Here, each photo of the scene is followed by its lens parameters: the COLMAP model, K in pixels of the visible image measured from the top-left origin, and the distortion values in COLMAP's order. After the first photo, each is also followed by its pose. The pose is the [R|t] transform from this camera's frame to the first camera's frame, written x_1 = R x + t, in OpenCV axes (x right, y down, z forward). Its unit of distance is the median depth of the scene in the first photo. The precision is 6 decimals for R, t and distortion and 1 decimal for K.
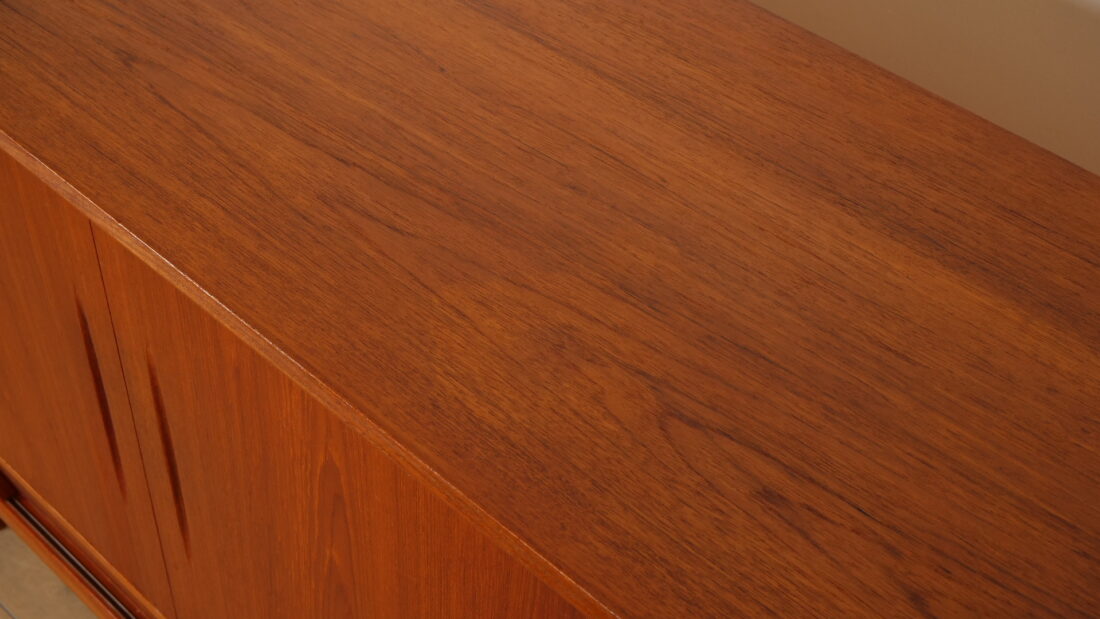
lens RADIAL K [[1393.4, 0, 549.9], [0, 1393.4, 309.5], [0, 0, 1]] dist [0.004861, 0.000000]
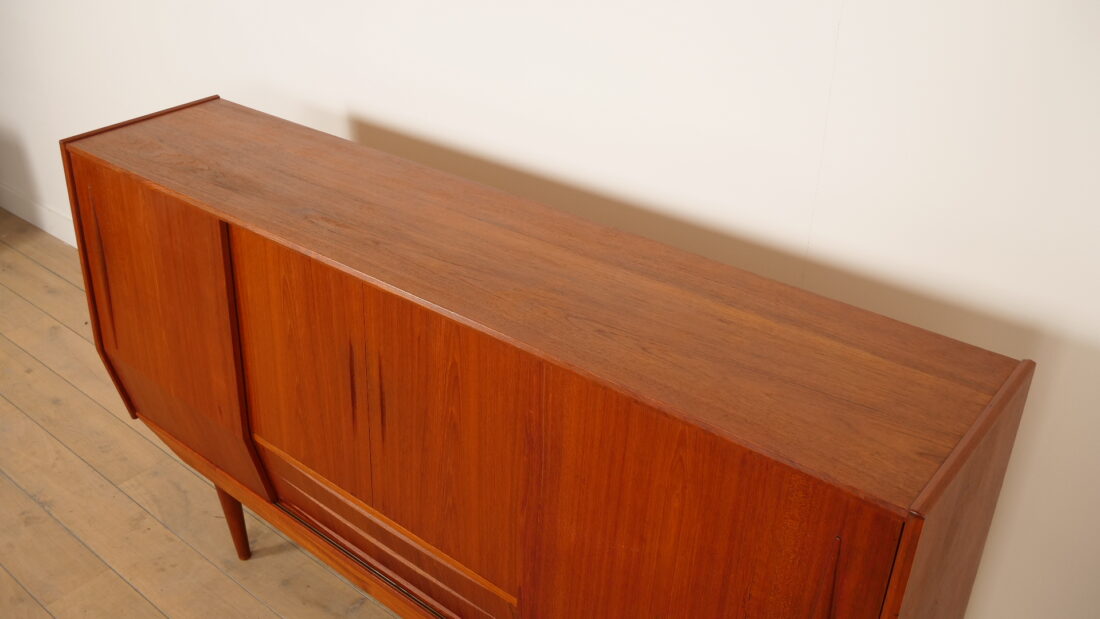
lens RADIAL K [[1002.9, 0, 558.4], [0, 1002.9, 310.6], [0, 0, 1]] dist [-0.010485, 0.000000]
pose [[0.998273, -0.039614, 0.043369, -0.029185], [0.051161, 0.949144, -0.310659, 0.658163], [-0.028857, 0.312341, 0.949532, -0.987546]]
